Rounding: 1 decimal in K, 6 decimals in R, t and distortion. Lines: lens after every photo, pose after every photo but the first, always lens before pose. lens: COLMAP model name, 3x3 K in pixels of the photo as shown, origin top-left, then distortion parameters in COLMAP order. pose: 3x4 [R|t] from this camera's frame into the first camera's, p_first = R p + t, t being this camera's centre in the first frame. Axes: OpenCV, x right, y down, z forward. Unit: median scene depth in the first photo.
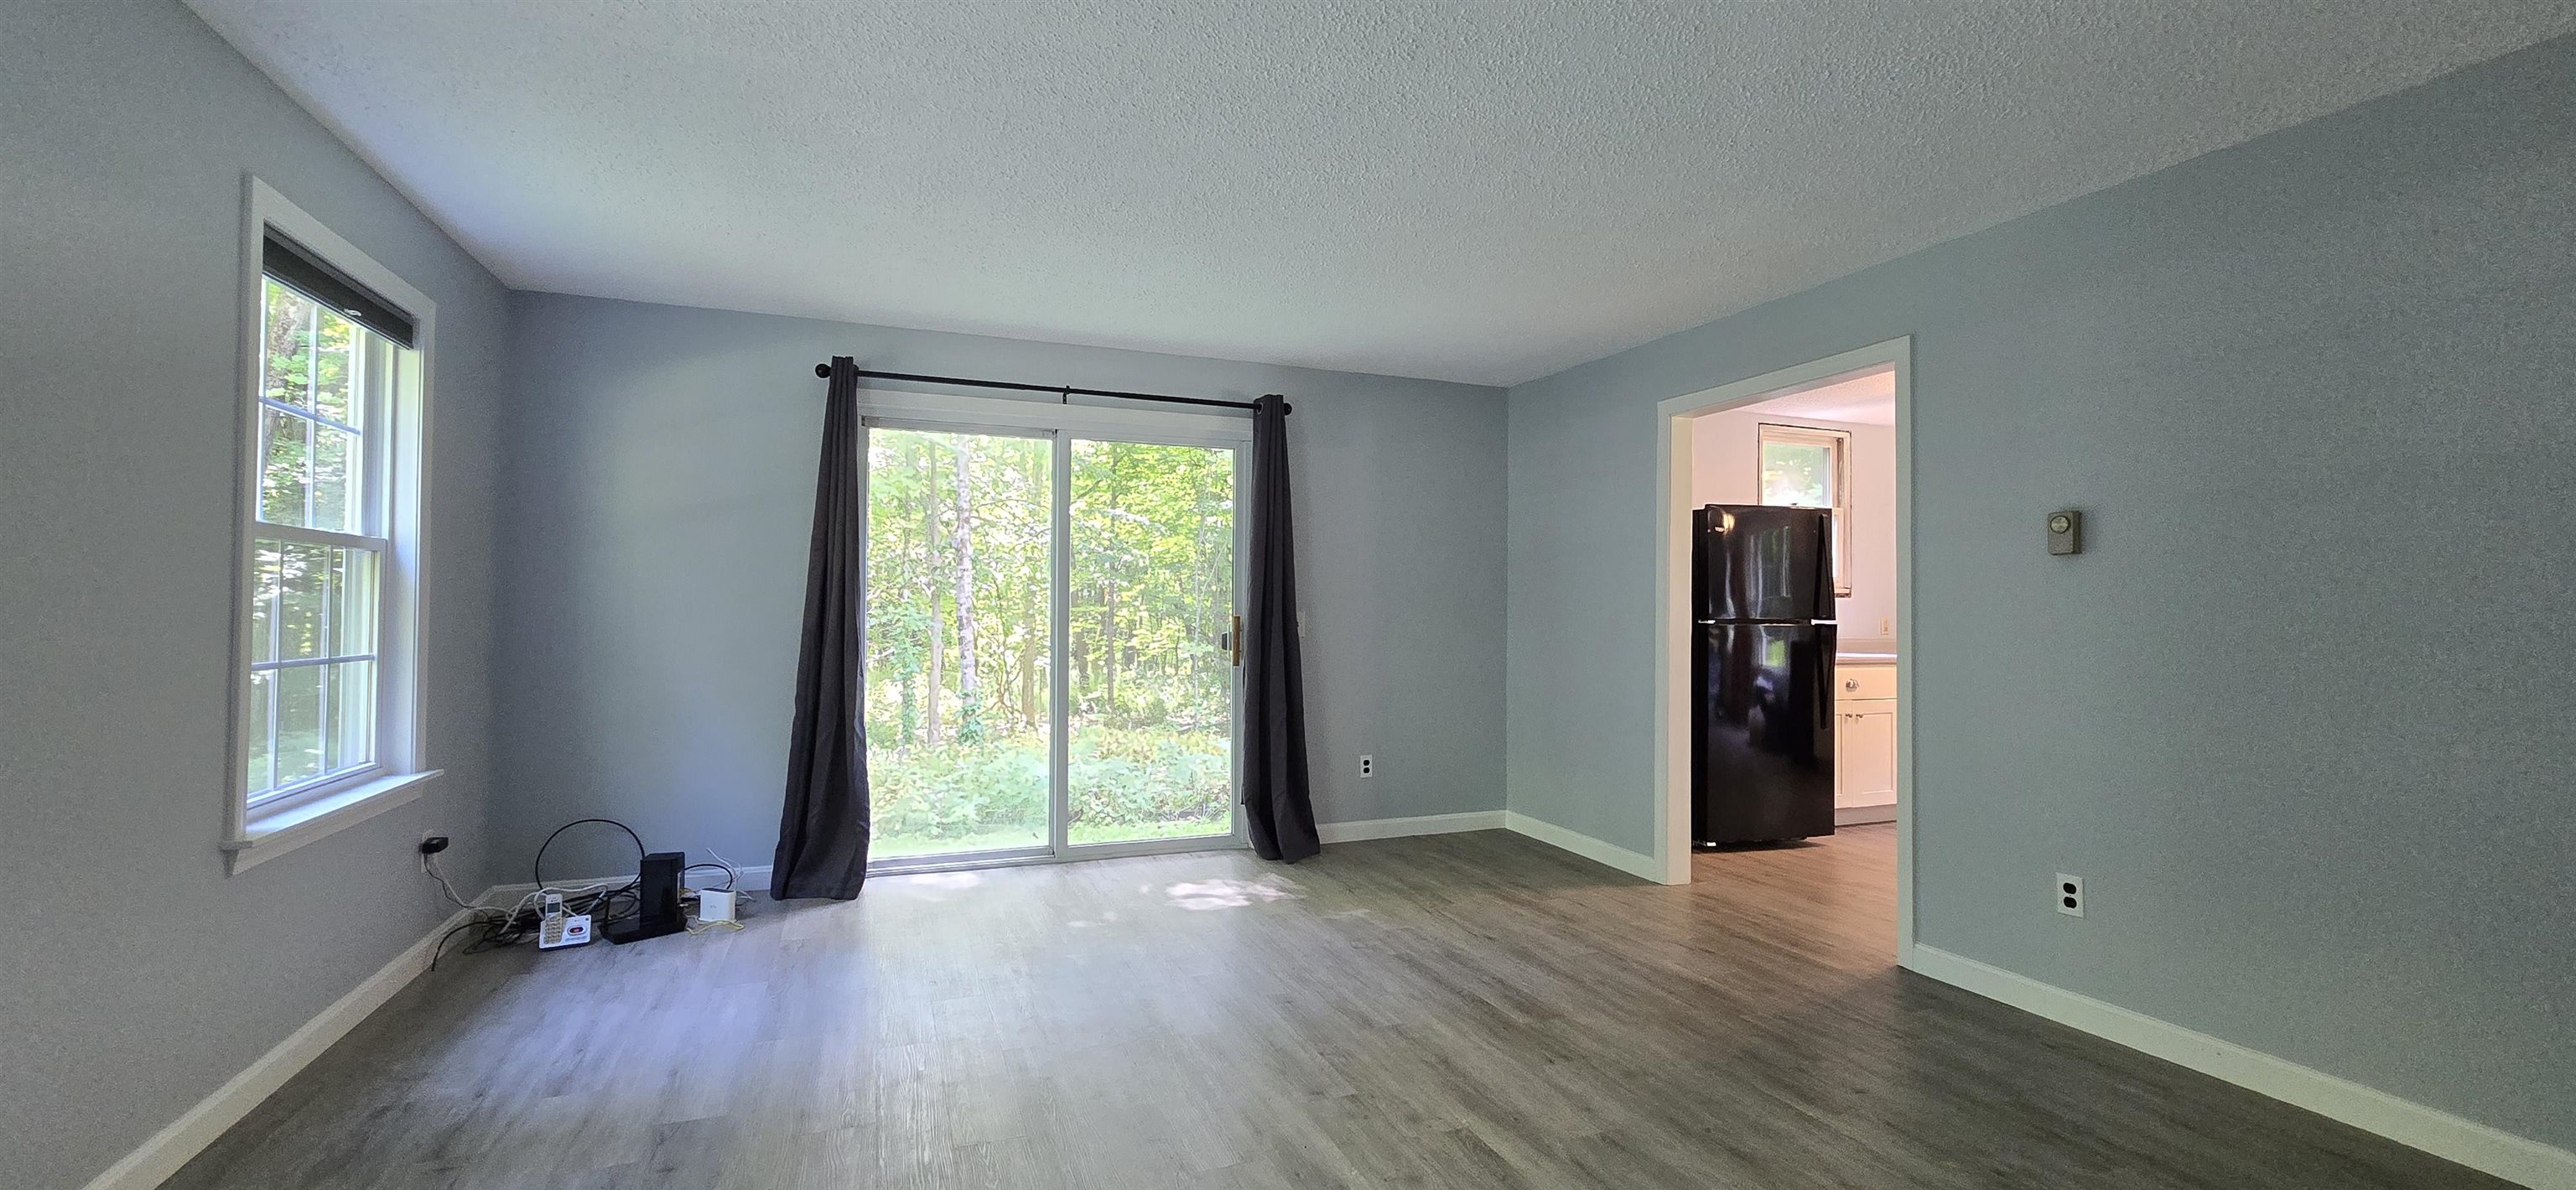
lens RADIAL K [[1050.6, 0, 1284.3], [0, 1050.6, 593.2], [0, 0, 1]] dist [-0.000727, 0.000305]
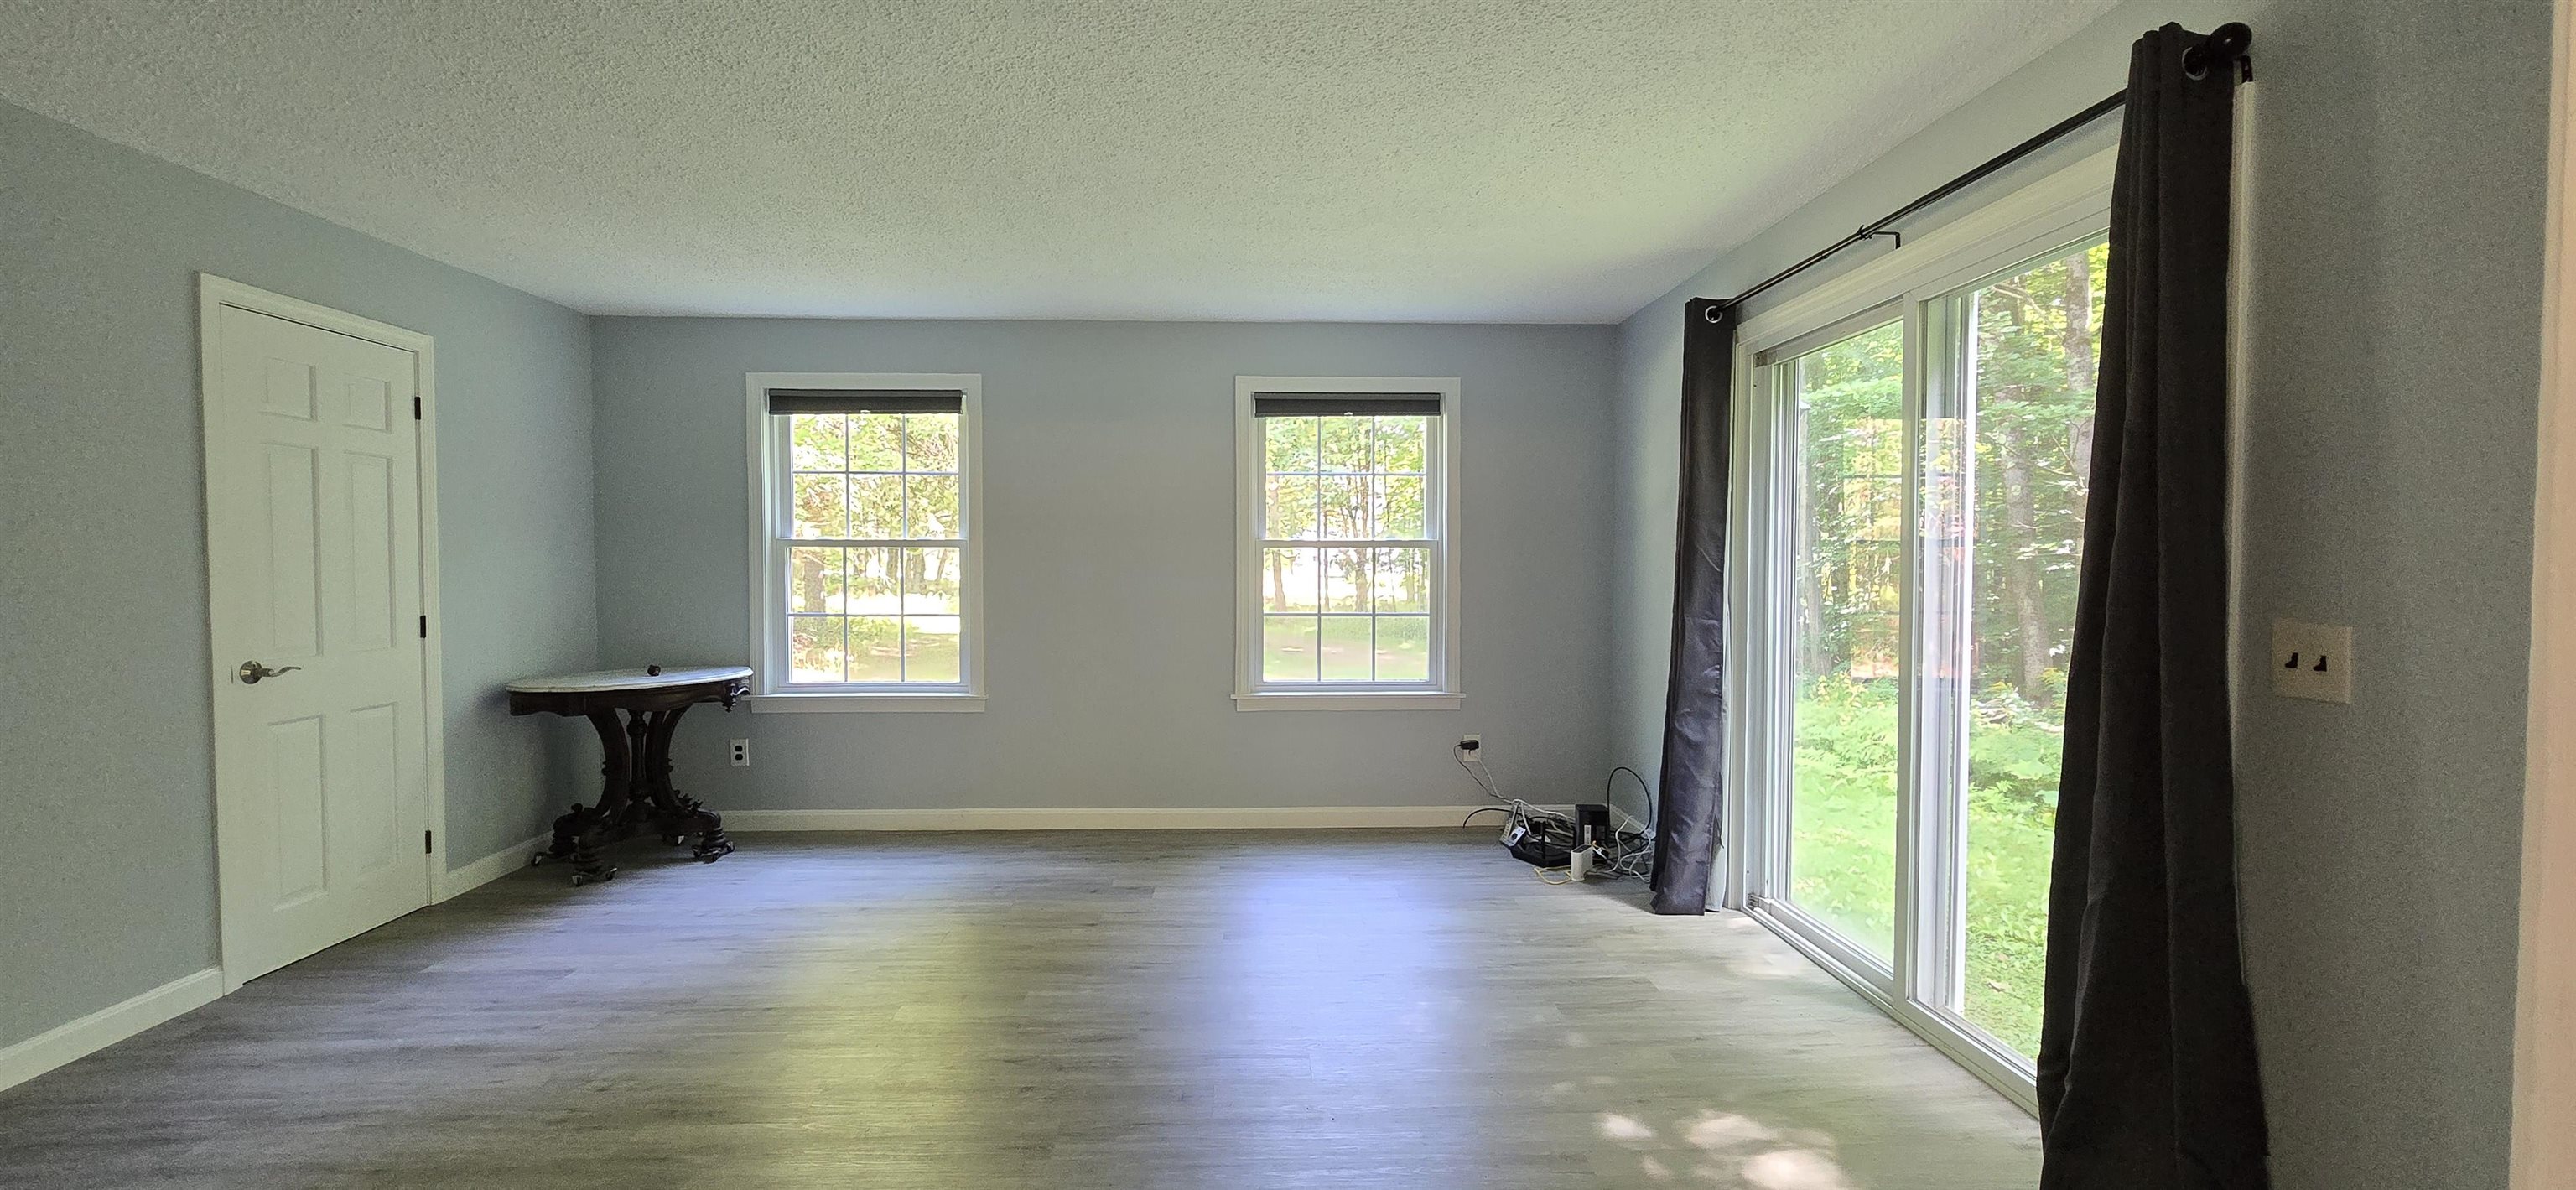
lens RADIAL K [[1050.6, 0, 1284.3], [0, 1050.6, 593.2], [0, 0, 1]] dist [-0.000727, 0.000305]
pose [[-0.319295, 0.026776, -0.947277, 0.738069], [0.011769, 0.999636, 0.024289, -0.014229], [0.947582, -0.003393, -0.319493, 1.344086]]
